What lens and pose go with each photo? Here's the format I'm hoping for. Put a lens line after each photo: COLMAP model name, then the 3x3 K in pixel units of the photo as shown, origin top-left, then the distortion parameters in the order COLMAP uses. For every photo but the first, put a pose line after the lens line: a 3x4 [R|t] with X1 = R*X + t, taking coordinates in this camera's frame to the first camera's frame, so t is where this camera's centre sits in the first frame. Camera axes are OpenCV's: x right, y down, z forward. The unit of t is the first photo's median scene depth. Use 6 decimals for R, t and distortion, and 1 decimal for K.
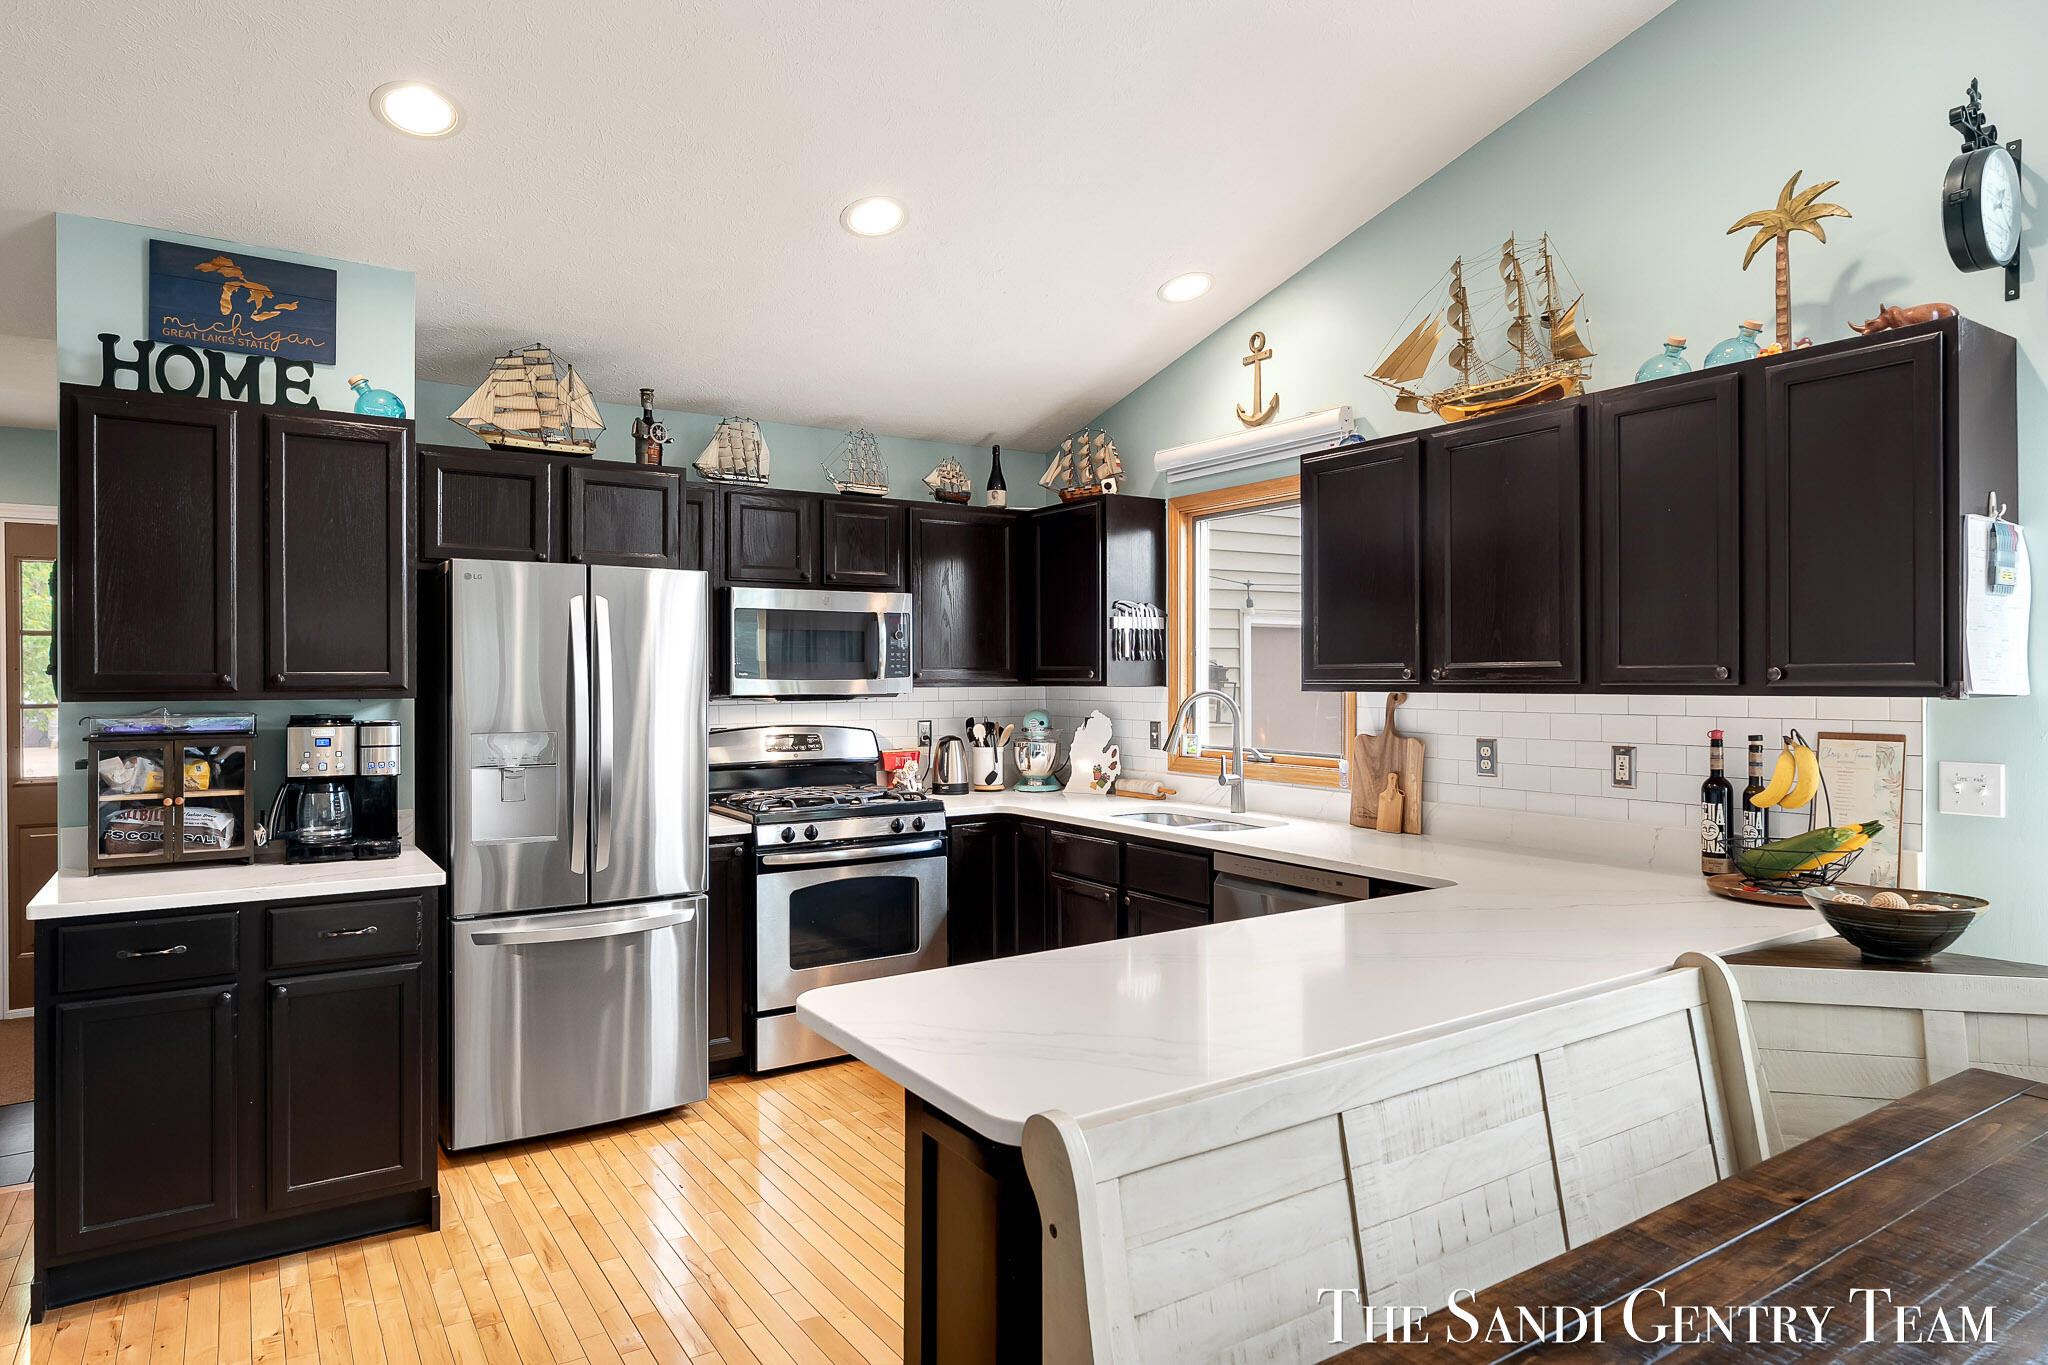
lens RADIAL K [[1191.0, 0, 1020.4], [0, 1191.0, 679.9], [0, 0, 1]] dist [0.003669, -0.001677]
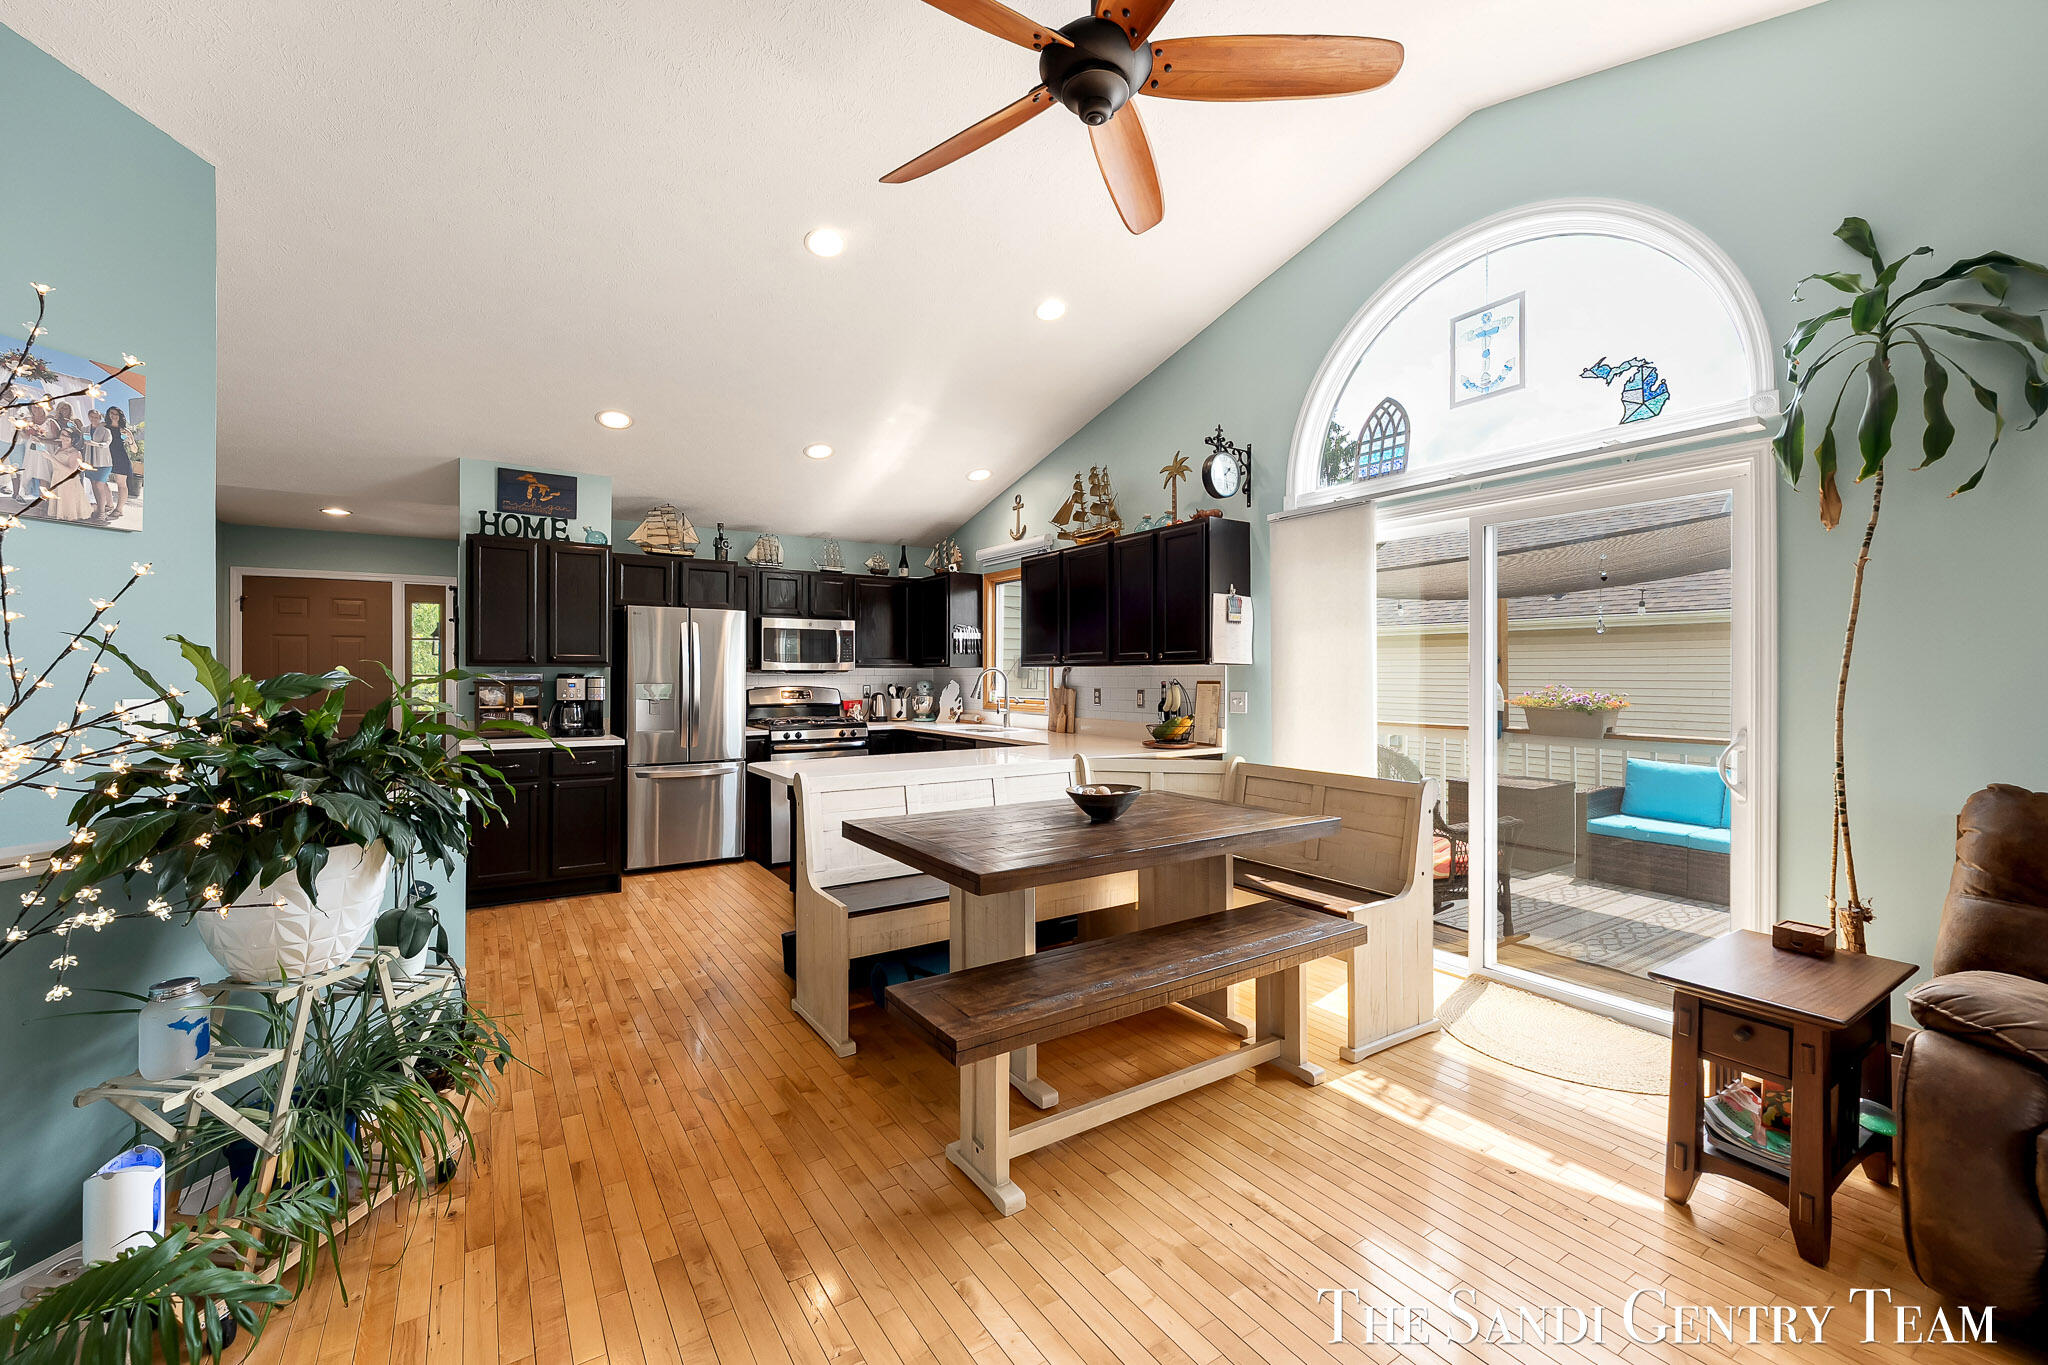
lens RADIAL K [[823.6, 0, 1015.0], [0, 823.6, 676.7], [0, 0, 1]] dist [0.003398, -0.001268]
pose [[0.999988, 0.003709, -0.003266, 0.226893], [-0.003712, 0.999993, -0.000890, 0.027598], [0.003262, 0.000902, 0.999994, -0.483448]]
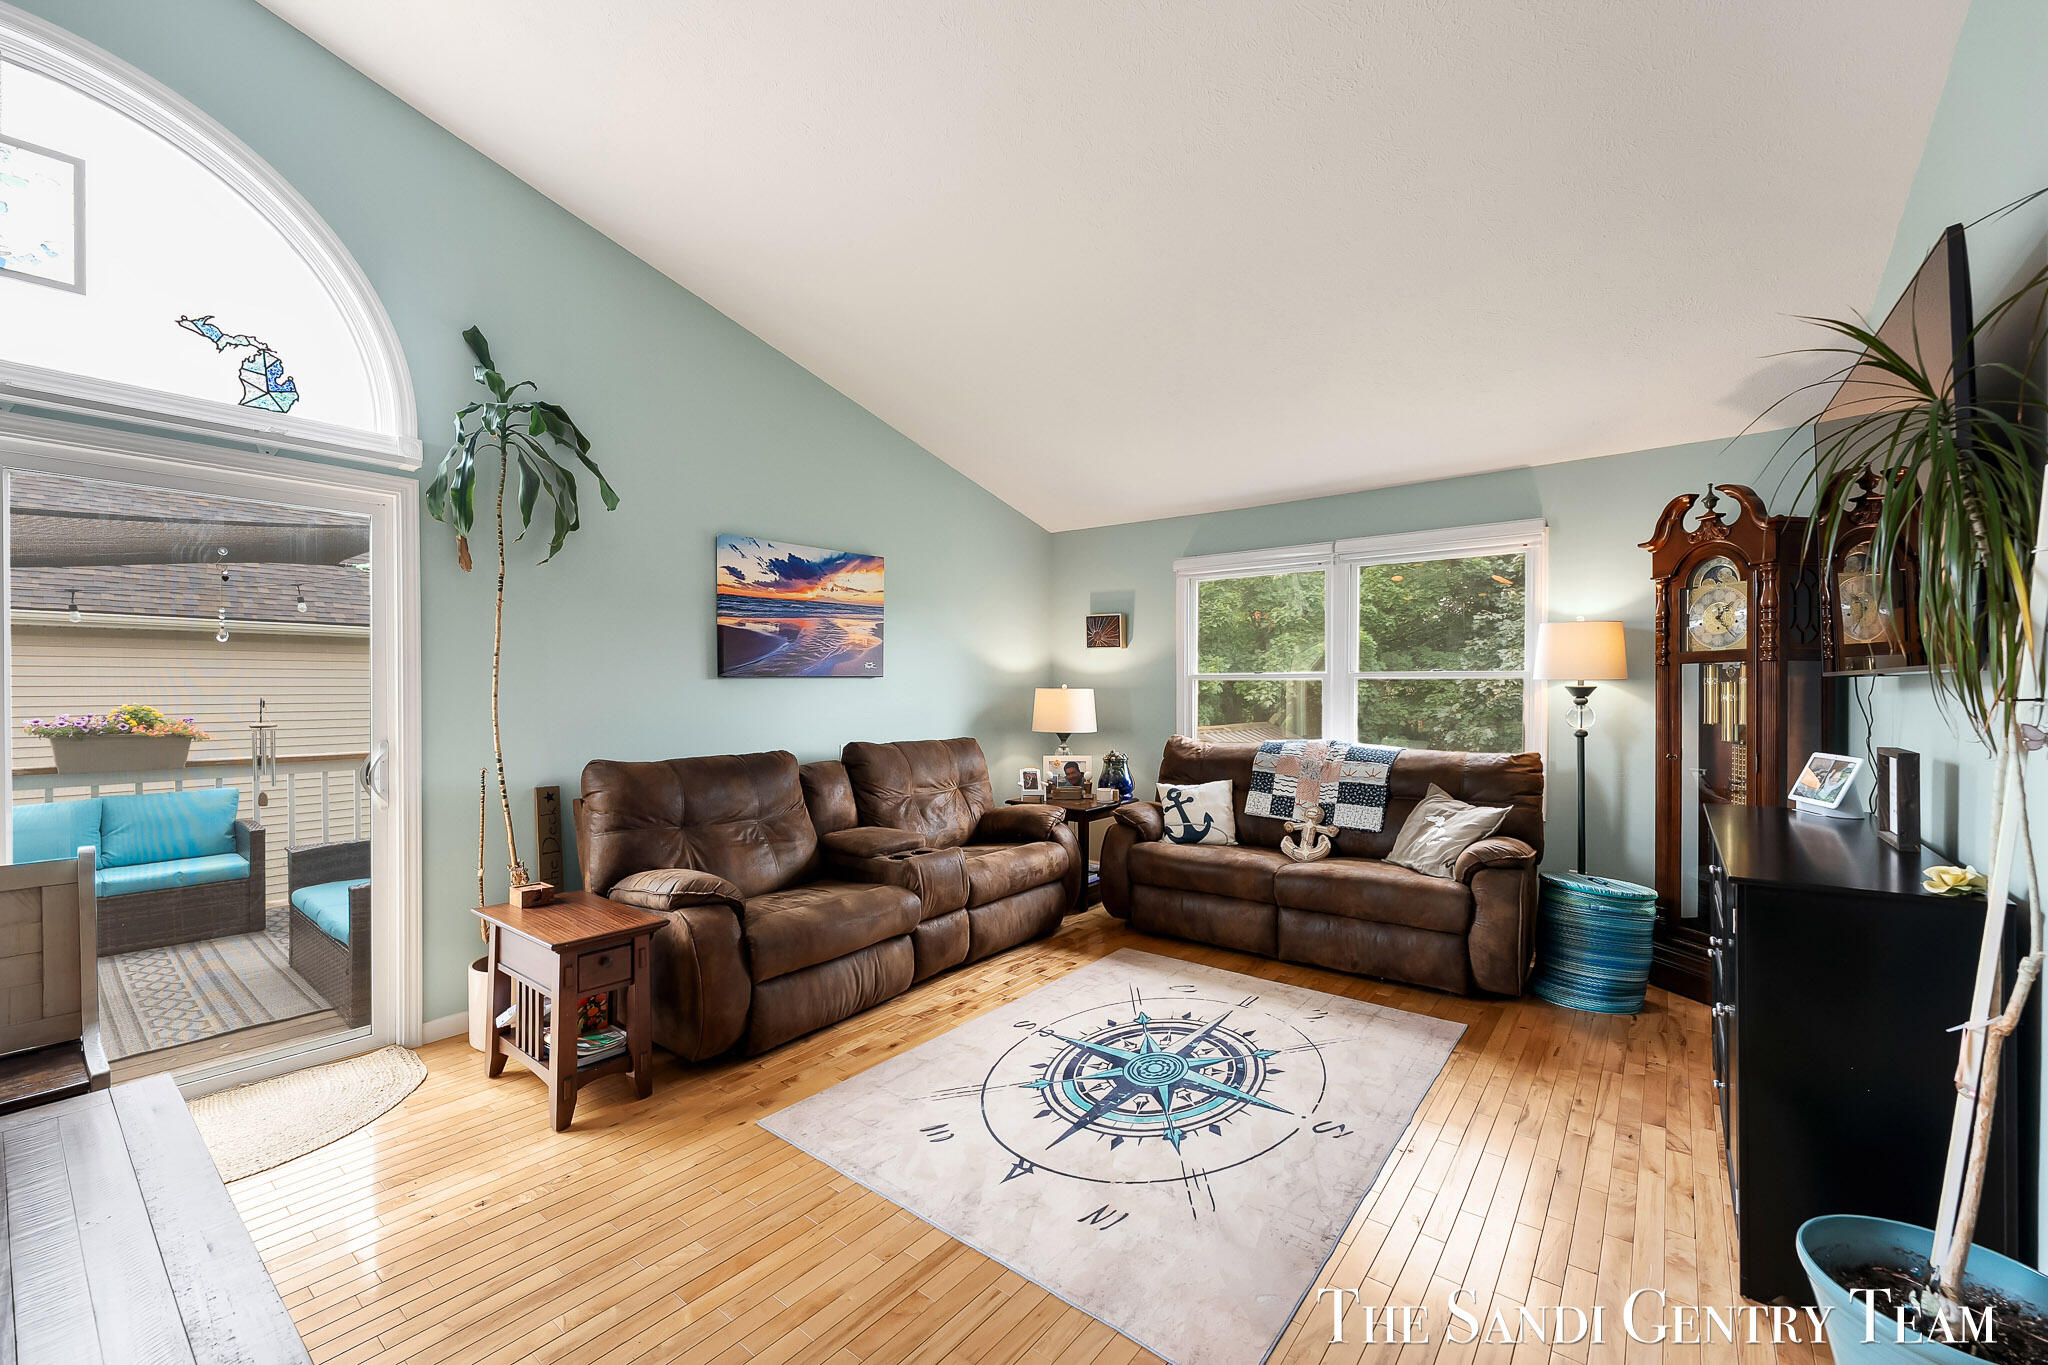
lens RADIAL K [[823.6, 0, 1014.1], [0, 823.6, 695.1], [0, 0, 1]] dist [0.003398, -0.001268]
pose [[-0.307696, -0.005963, 0.951466, -0.054741], [0.005333, 0.999954, 0.007992, 0.024679], [-0.951470, 0.007533, -0.307650, -0.098069]]
